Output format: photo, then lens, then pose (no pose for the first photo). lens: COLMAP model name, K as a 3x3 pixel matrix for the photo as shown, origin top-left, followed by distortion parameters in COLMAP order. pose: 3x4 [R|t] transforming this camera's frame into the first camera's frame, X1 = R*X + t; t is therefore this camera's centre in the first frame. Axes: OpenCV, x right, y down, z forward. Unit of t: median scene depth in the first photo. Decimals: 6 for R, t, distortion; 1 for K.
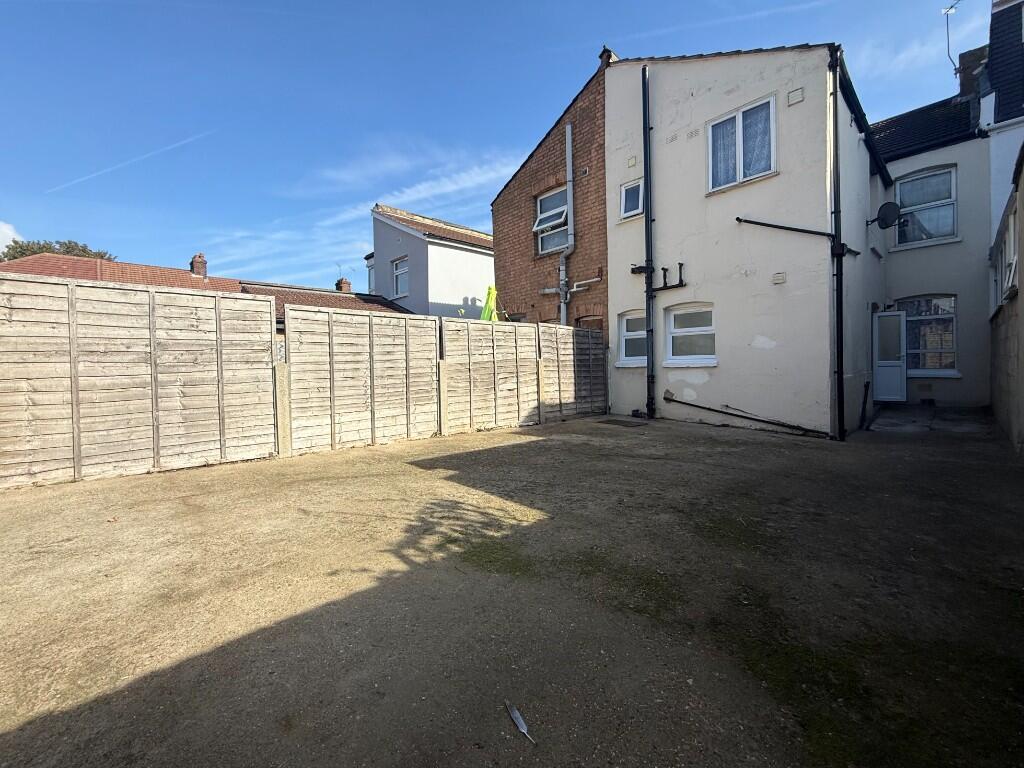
lens RADIAL K [[418.6, 0, 514.3], [0, 418.6, 370.6], [0, 0, 1]] dist [0.002099, 0.000024]
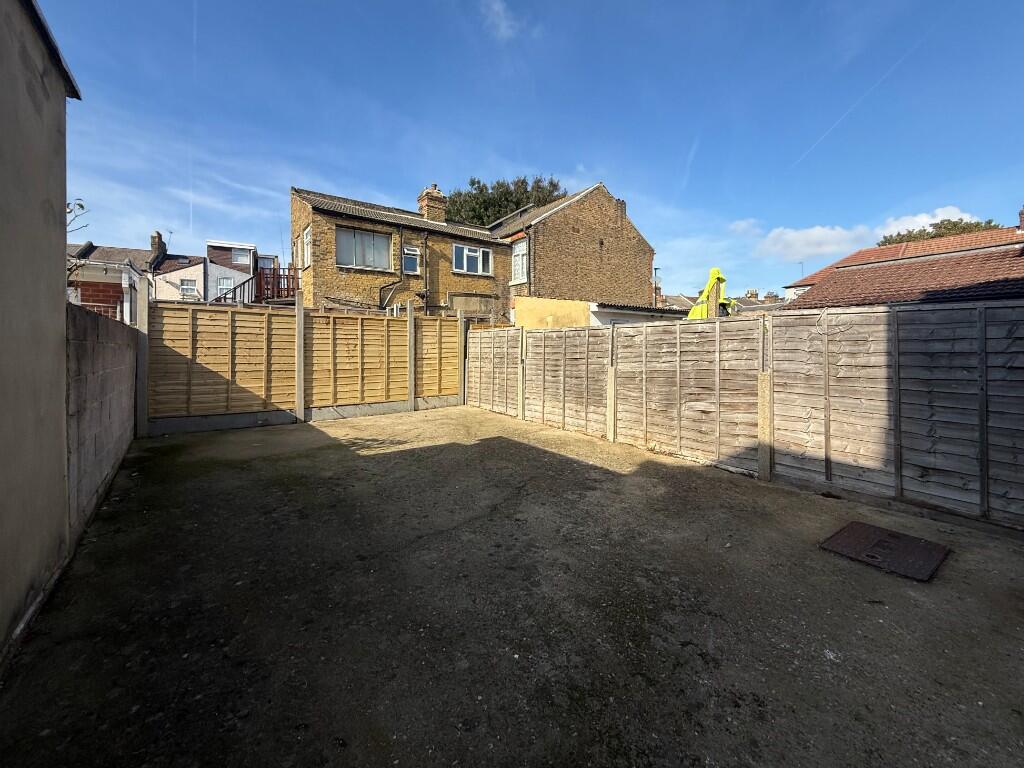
lens RADIAL K [[418.6, 0, 514.3], [0, 418.6, 370.6], [0, 0, 1]] dist [0.002099, 0.000024]
pose [[-0.124228, 0.071438, -0.989679, 0.645926], [-0.001728, 0.997388, 0.072211, -0.066156], [0.992252, 0.010680, -0.123780, 0.656561]]
